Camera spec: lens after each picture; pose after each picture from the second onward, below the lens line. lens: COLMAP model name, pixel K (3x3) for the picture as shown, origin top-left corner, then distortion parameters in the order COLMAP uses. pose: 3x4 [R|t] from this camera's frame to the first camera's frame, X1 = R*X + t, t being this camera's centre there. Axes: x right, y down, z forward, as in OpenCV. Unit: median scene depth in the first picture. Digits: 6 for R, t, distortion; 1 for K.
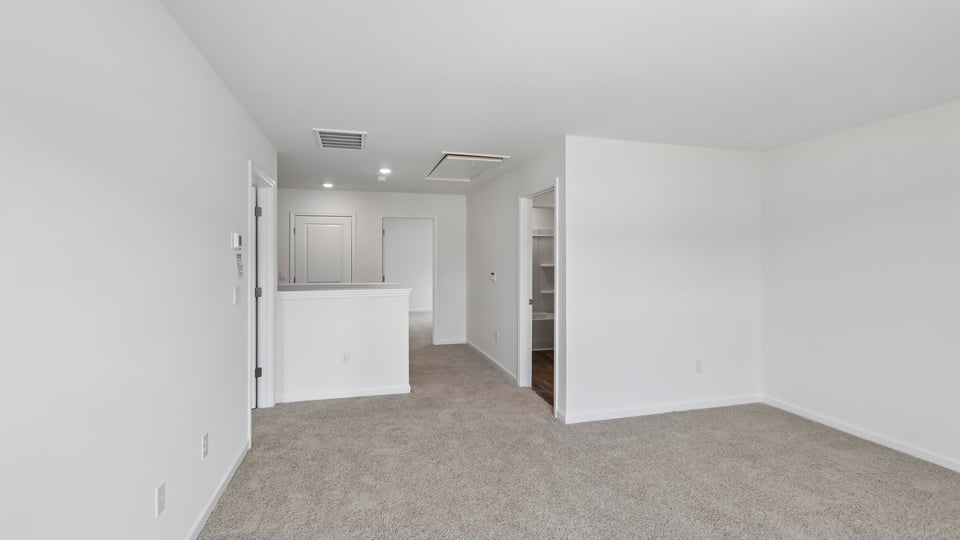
lens RADIAL K [[421.0, 0, 475.8], [0, 421.0, 265.6], [0, 0, 1]] dist [-0.000464, 0.000132]
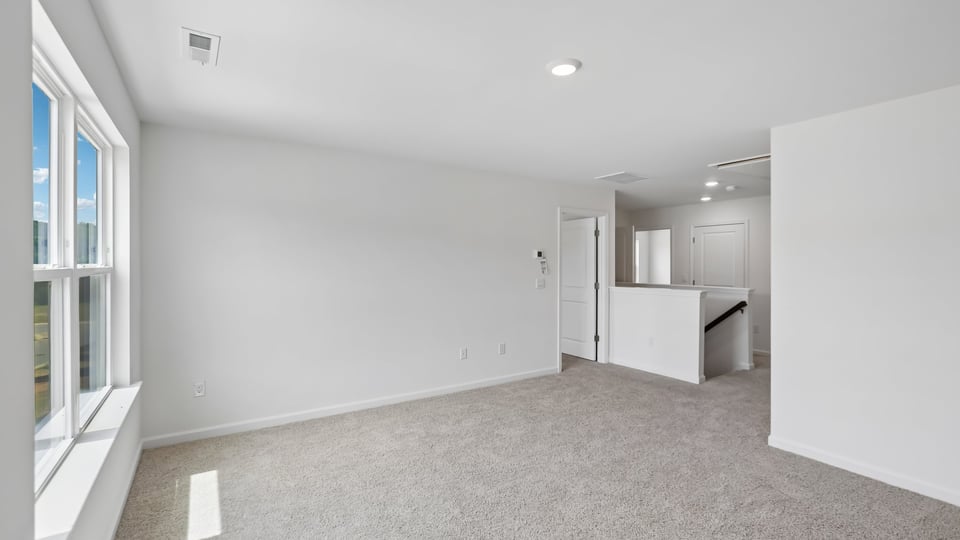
lens RADIAL K [[421.0, 0, 475.8], [0, 421.0, 265.6], [0, 0, 1]] dist [-0.000464, 0.000132]
pose [[0.314194, 0.005507, -0.949343, 0.765968], [-0.017215, 0.999852, 0.000103, -0.002689], [0.949203, 0.016310, 0.314242, 0.092152]]
